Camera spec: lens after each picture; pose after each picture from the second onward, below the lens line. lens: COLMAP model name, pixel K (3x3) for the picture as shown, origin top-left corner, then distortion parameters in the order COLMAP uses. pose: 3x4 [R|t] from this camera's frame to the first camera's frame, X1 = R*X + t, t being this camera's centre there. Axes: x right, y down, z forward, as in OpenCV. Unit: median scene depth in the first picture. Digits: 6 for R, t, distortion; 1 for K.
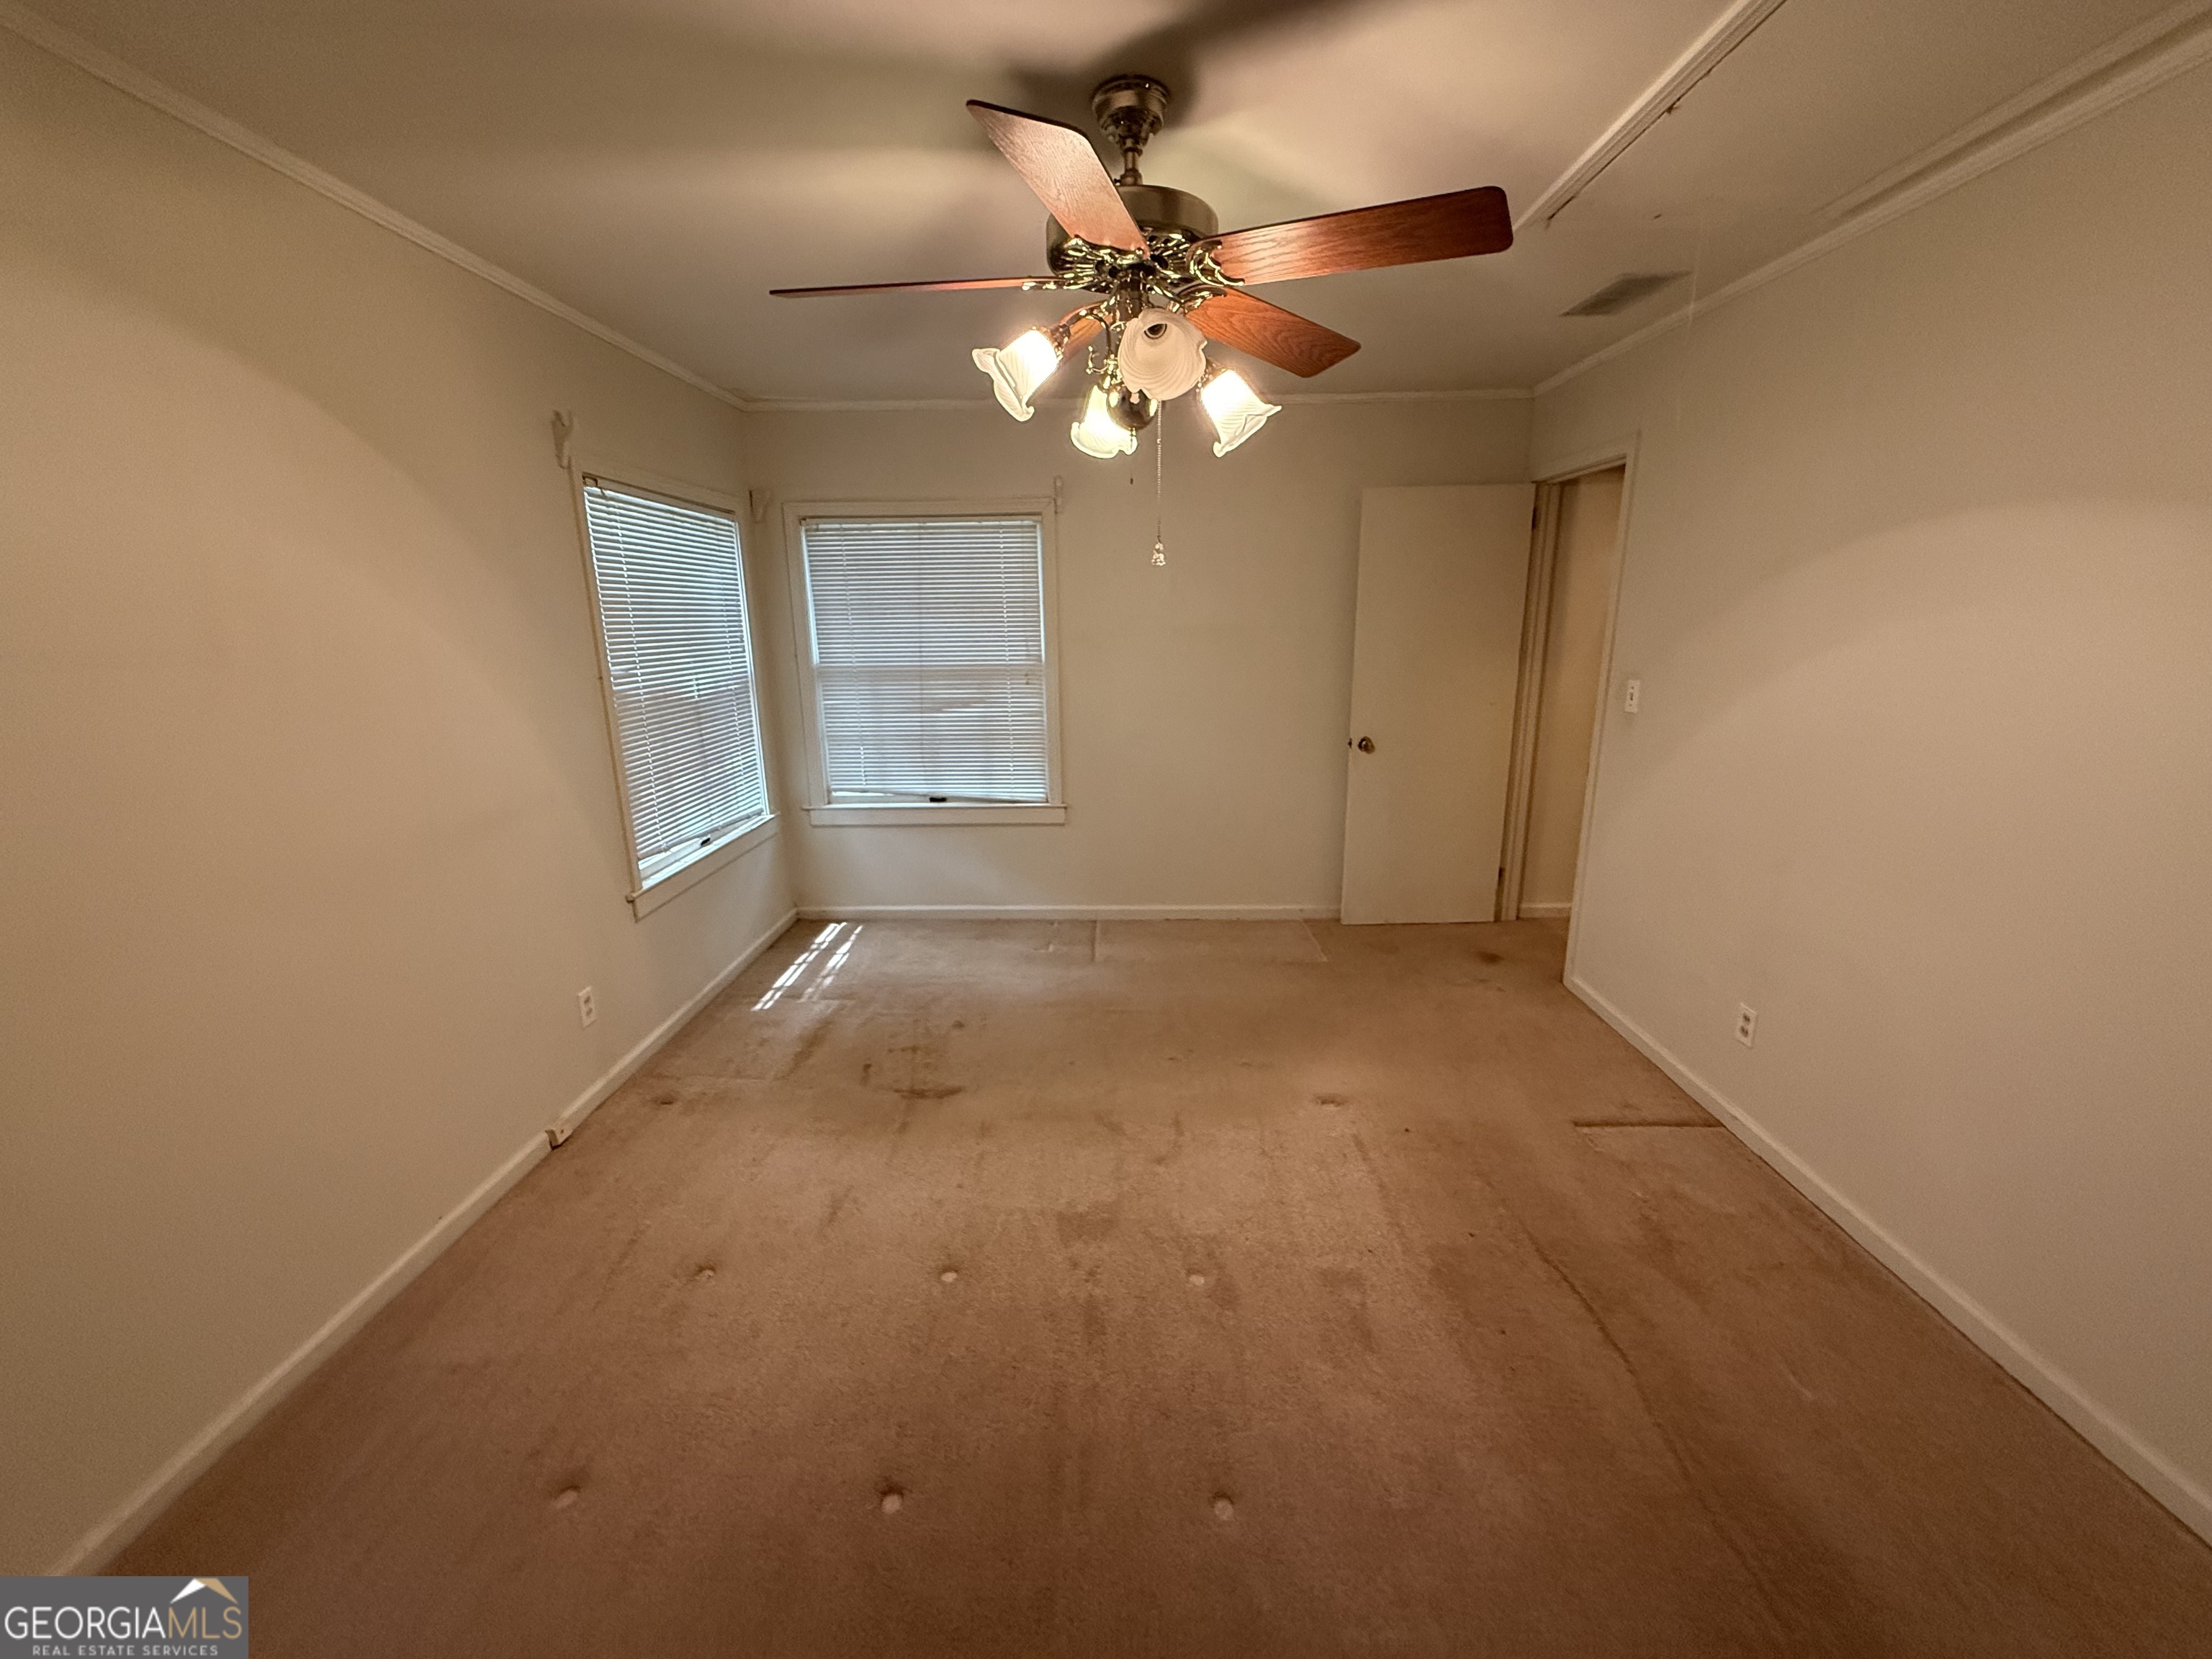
lens RADIAL K [[882.9, 0, 1102.6], [0, 882.9, 830.8], [0, 0, 1]] dist [0.001053, -0.000106]
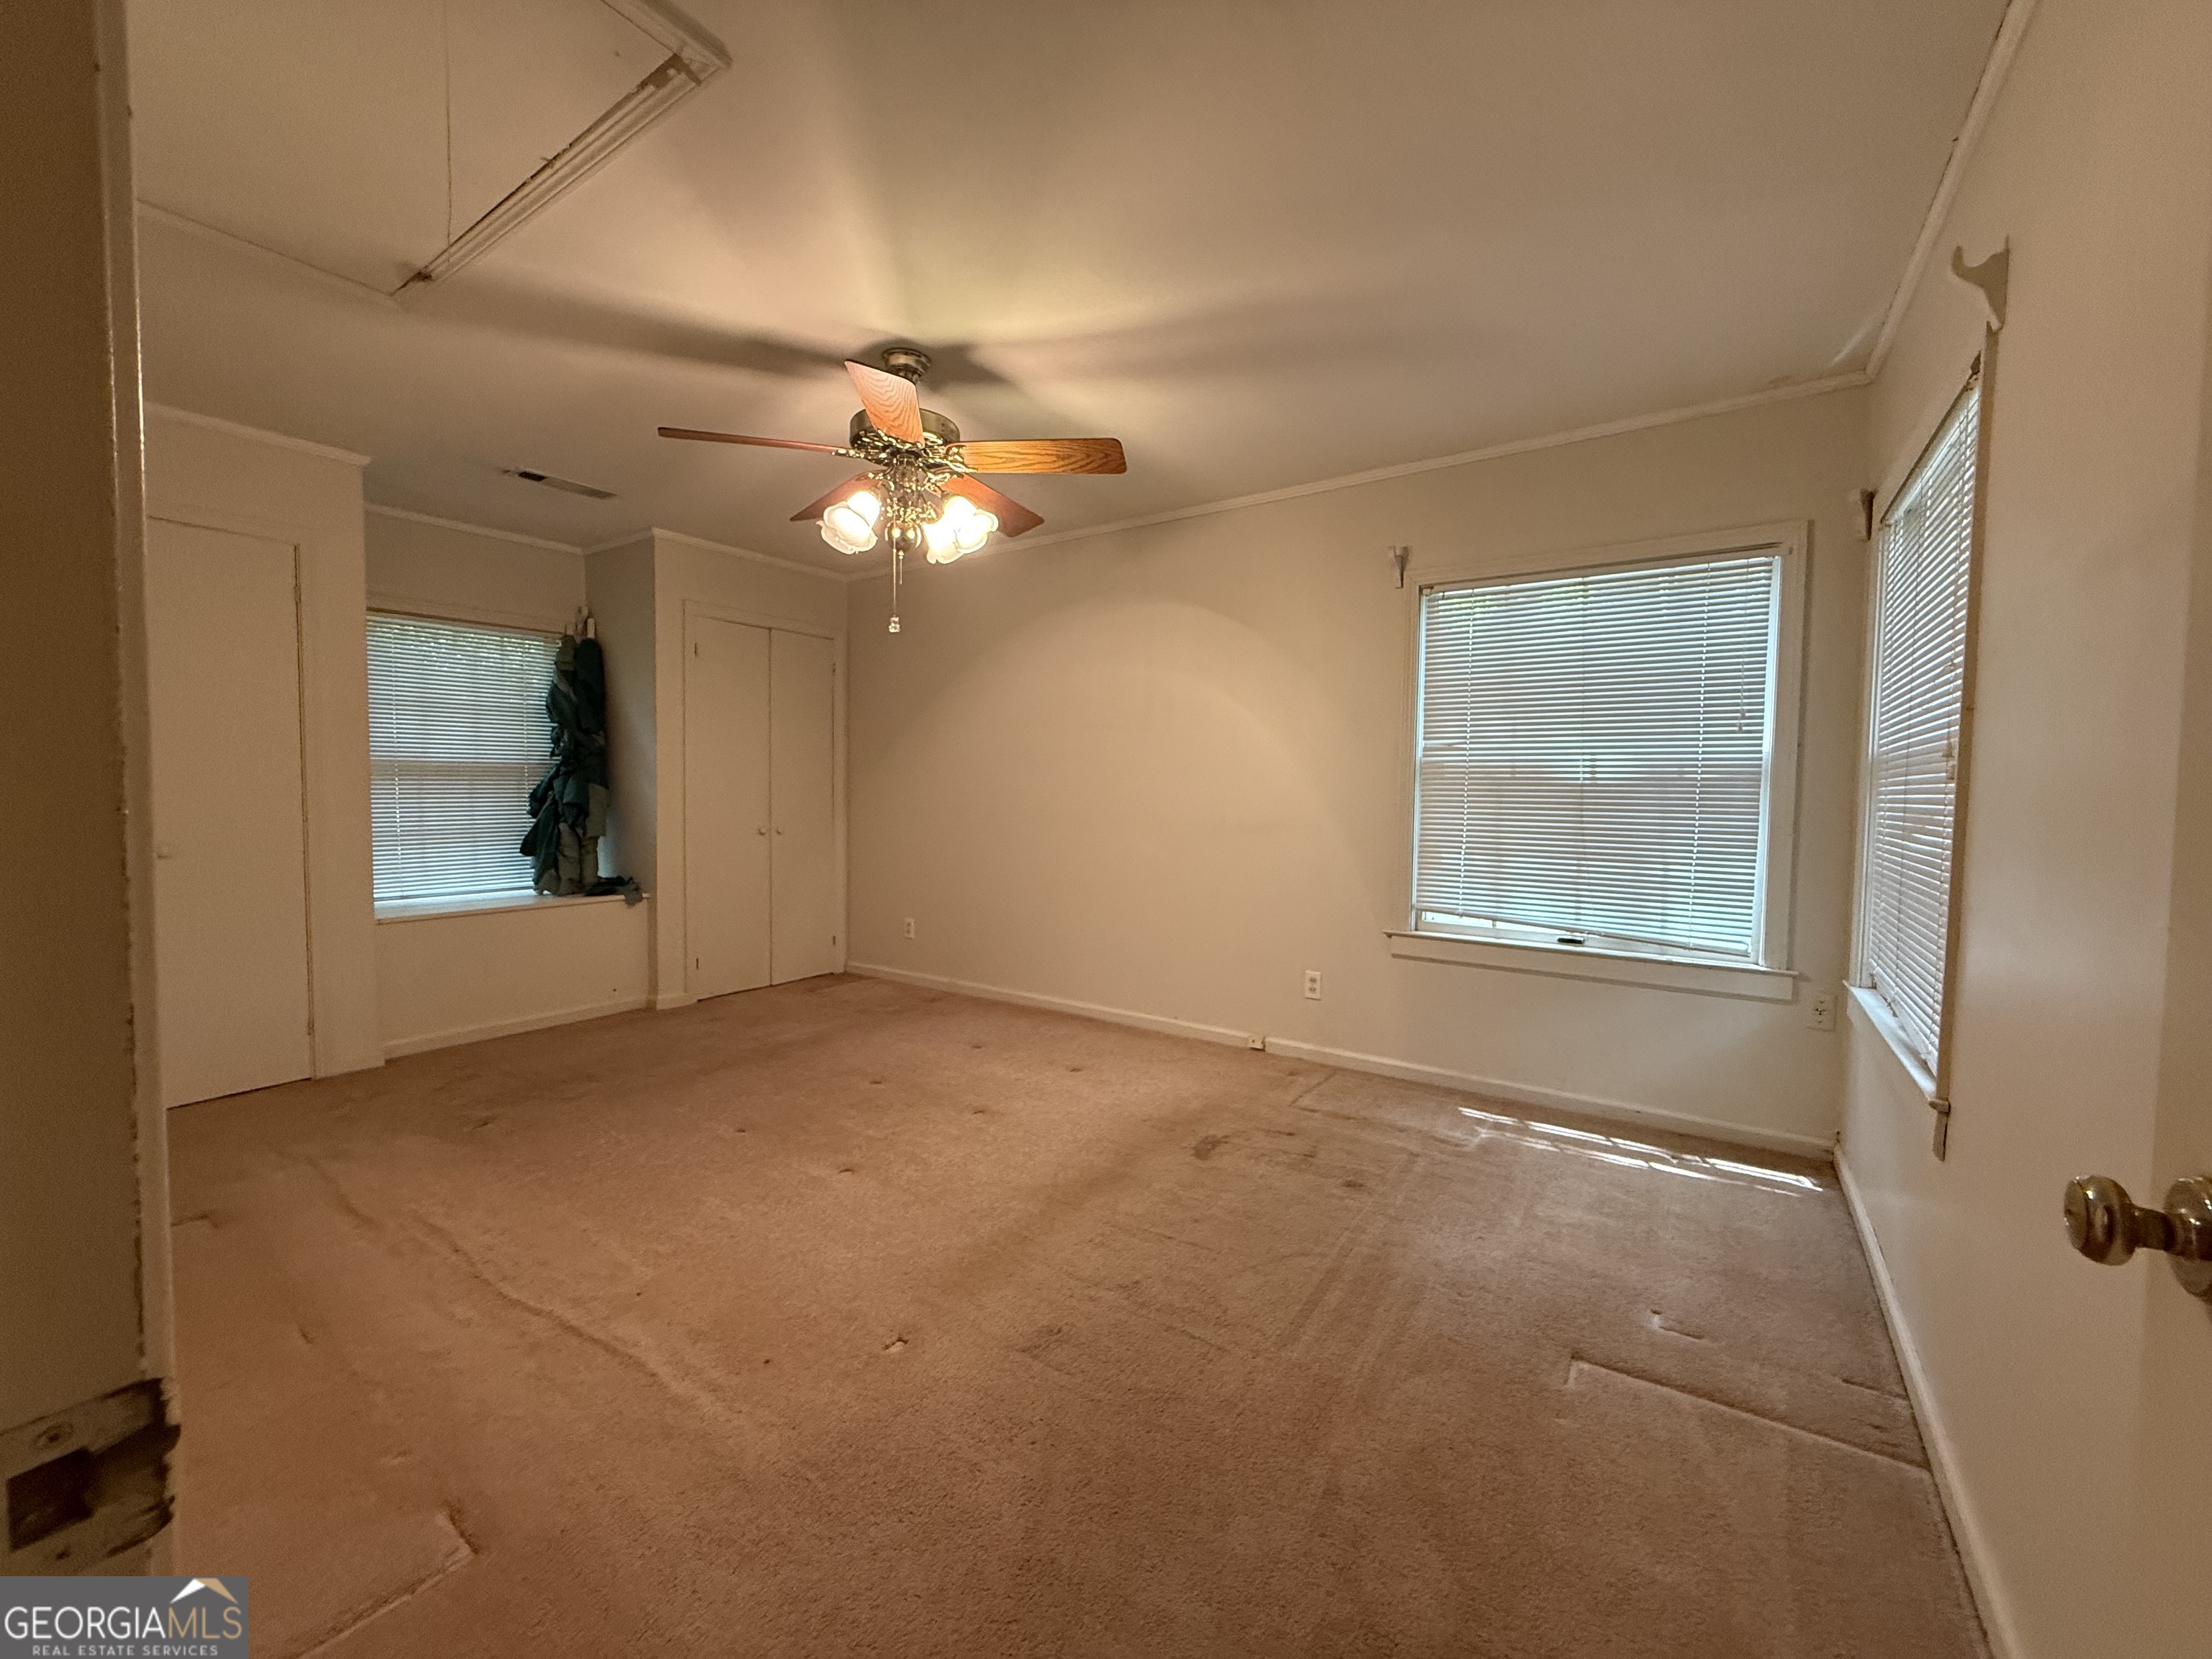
lens RADIAL K [[882.9, 0, 1102.6], [0, 882.9, 830.8], [0, 0, 1]] dist [0.001053, -0.000106]
pose [[-0.545122, 0.047066, -0.837035, 0.541210], [-0.206783, 0.960027, 0.188650, -0.164172], [0.812455, 0.275921, -0.513600, 1.046728]]
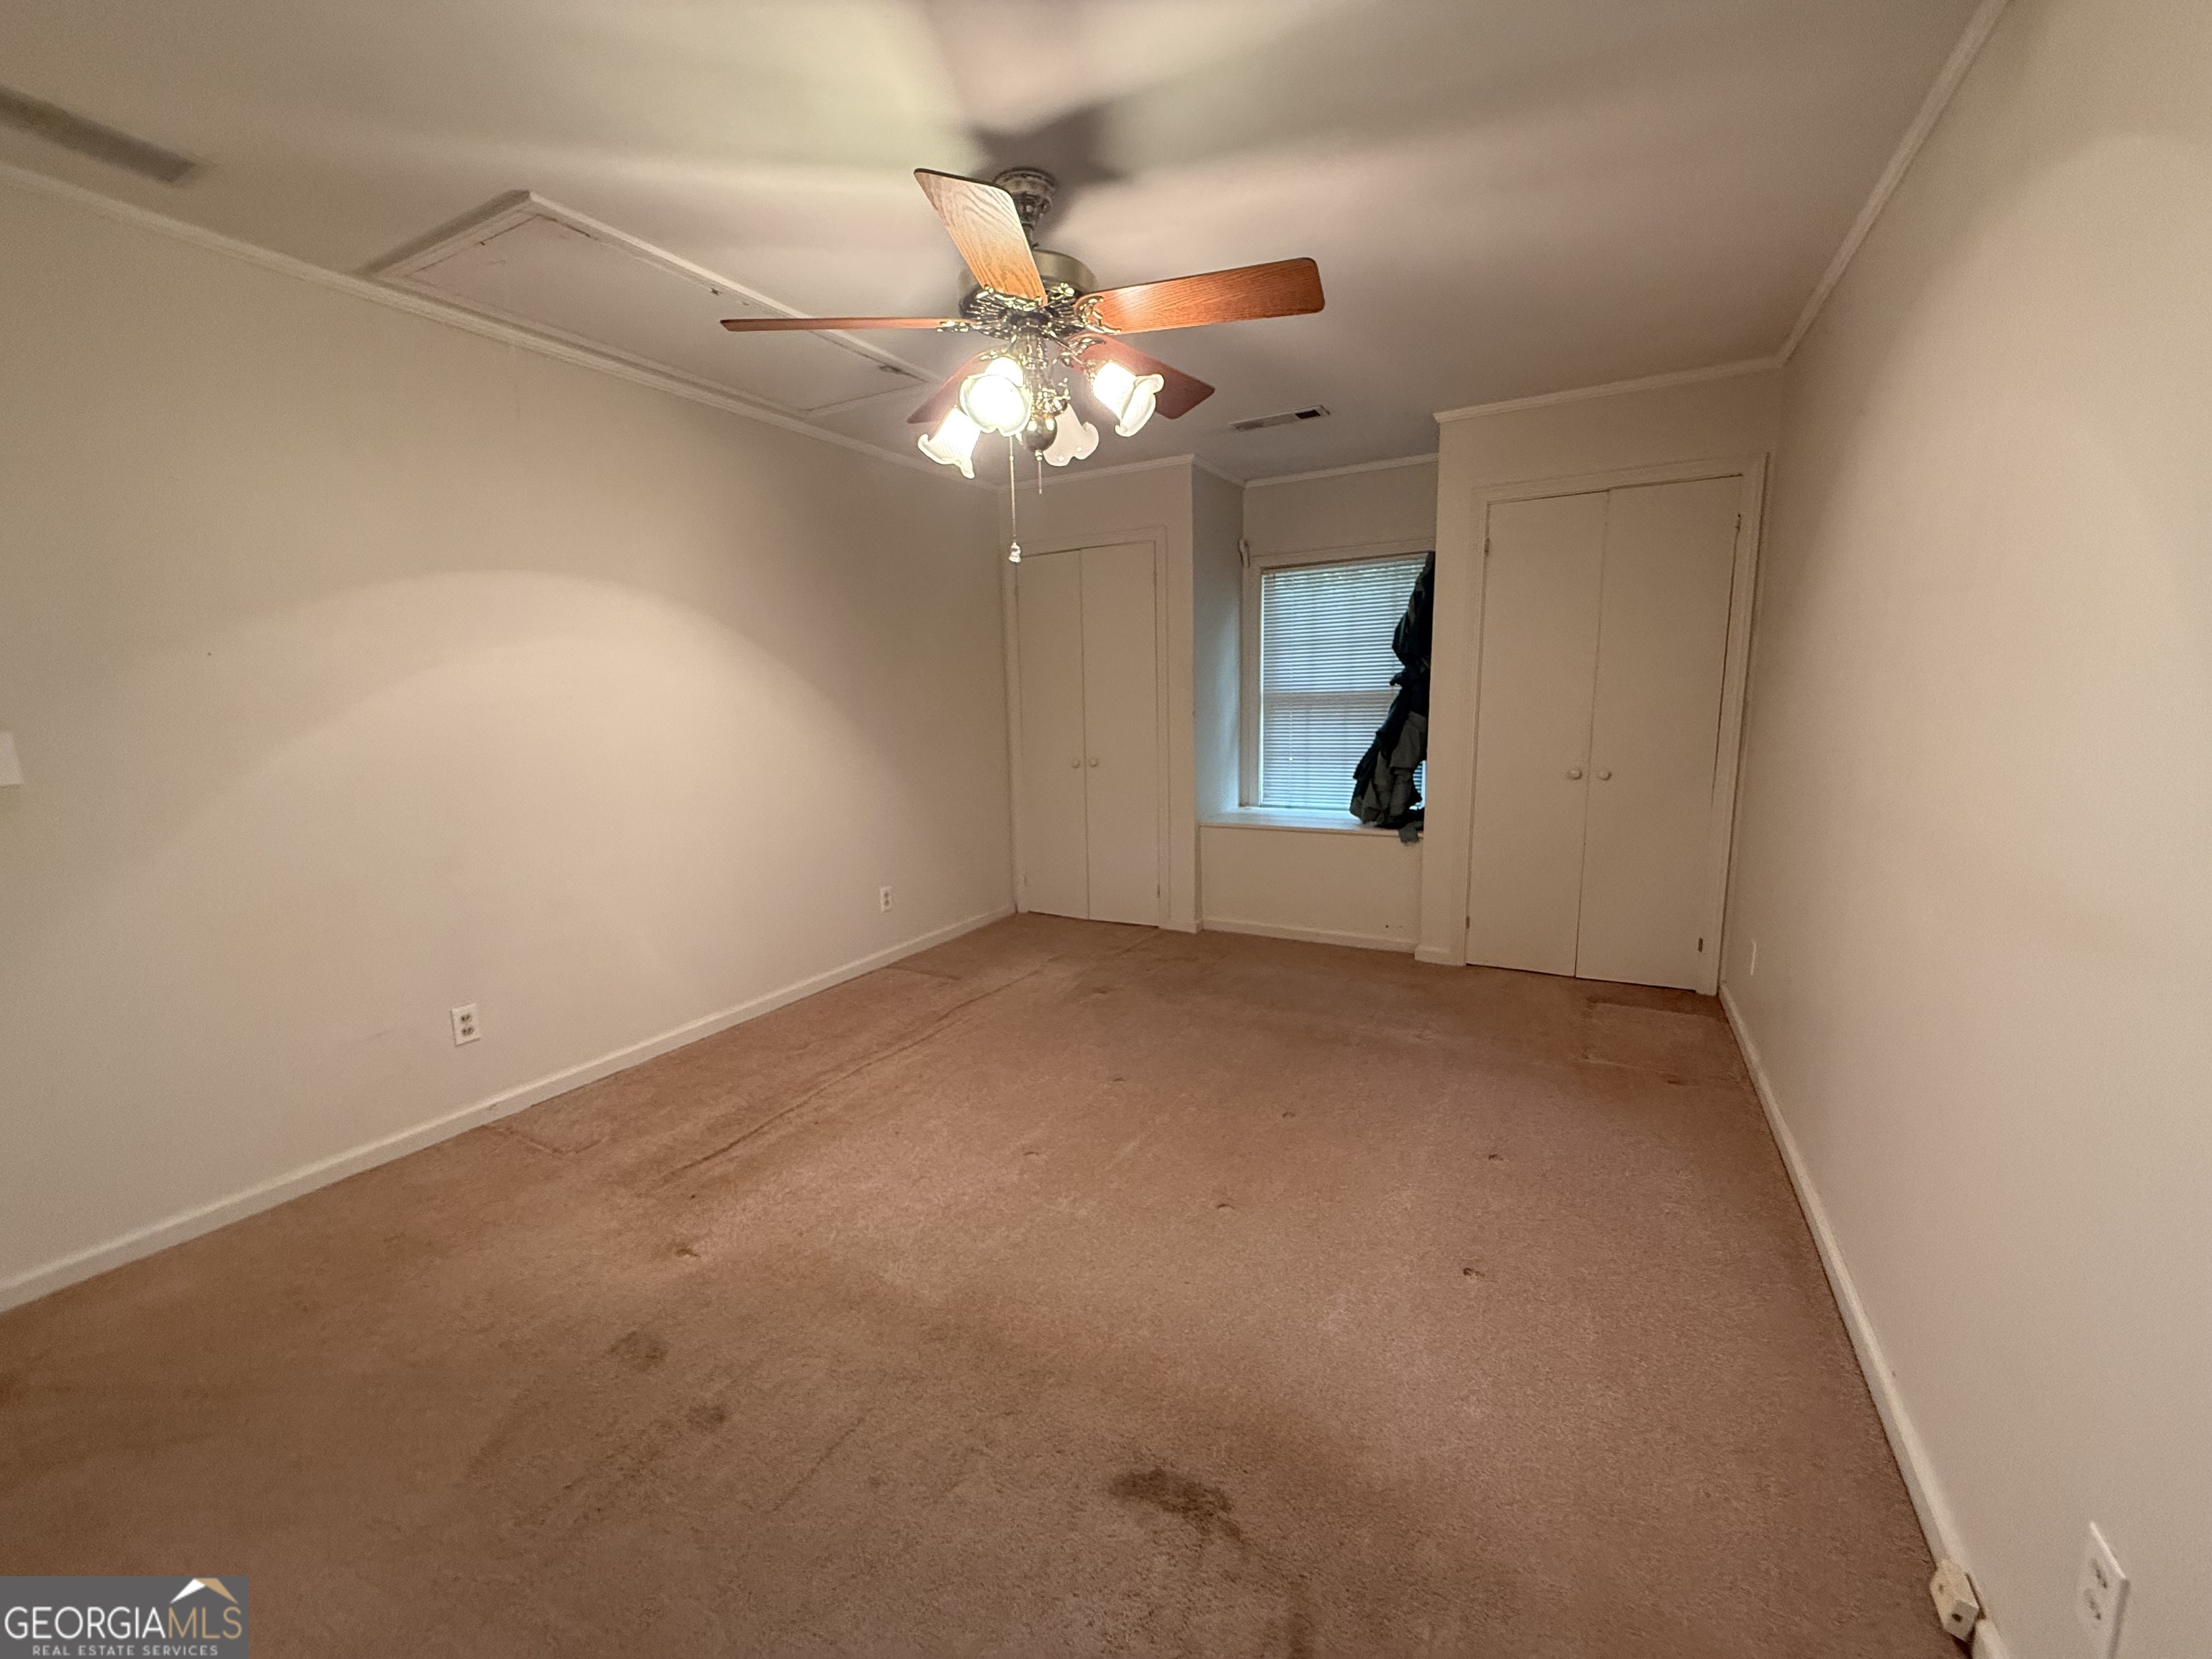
lens RADIAL K [[882.9, 0, 1102.6], [0, 882.9, 830.8], [0, 0, 1]] dist [0.001053, -0.000106]
pose [[-0.887985, -0.036996, 0.458381, -0.298377], [0.147778, 0.920936, 0.360609, -0.187269], [-0.435481, 0.387955, -0.812310, 1.016469]]
